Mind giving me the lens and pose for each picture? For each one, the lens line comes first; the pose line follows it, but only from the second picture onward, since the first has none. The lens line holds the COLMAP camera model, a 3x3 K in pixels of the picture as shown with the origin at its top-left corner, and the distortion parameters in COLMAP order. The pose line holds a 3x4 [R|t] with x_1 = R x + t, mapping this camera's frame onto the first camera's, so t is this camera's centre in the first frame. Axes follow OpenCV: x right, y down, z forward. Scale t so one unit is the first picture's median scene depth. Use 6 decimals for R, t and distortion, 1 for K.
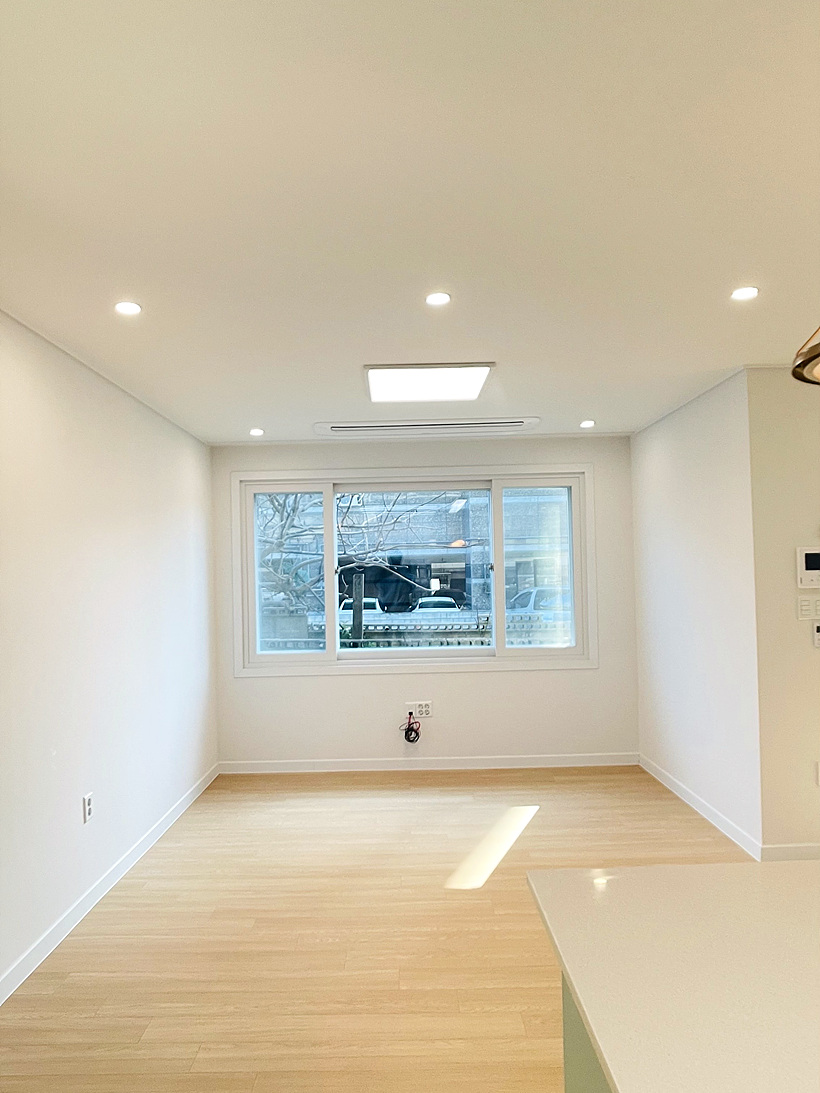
lens RADIAL K [[750.0, 0, 410.3], [0, 750.0, 562.1], [0, 0, 1]] dist [-0.051466, 0.043593]
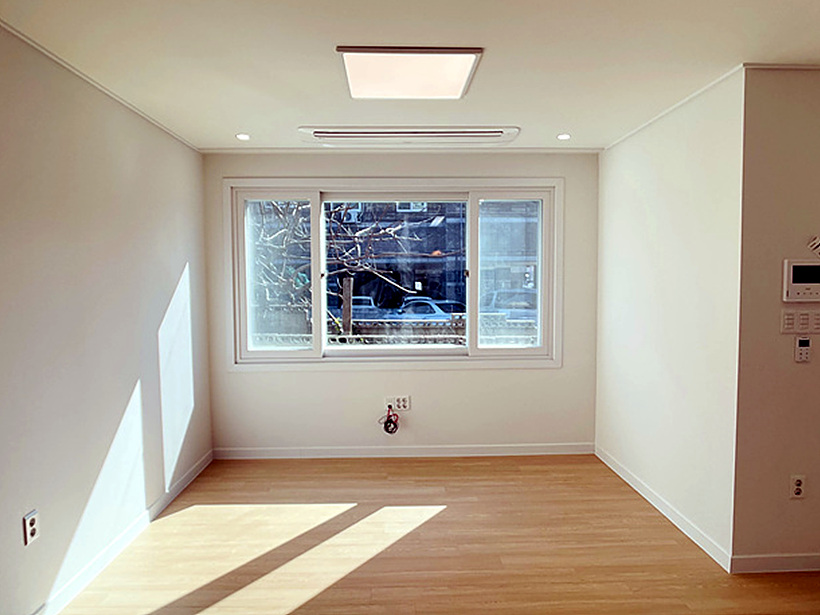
lens RADIAL K [[562.7, 0, 409.0], [0, 562.7, 321.3], [0, 0, 1]] dist [-0.051466, 0.043593]
pose [[0.999724, 0.015849, 0.017319, 0.012096], [-0.017395, 0.995501, 0.093137, 0.001297], [-0.015765, -0.093413, 0.995503, 0.194746]]
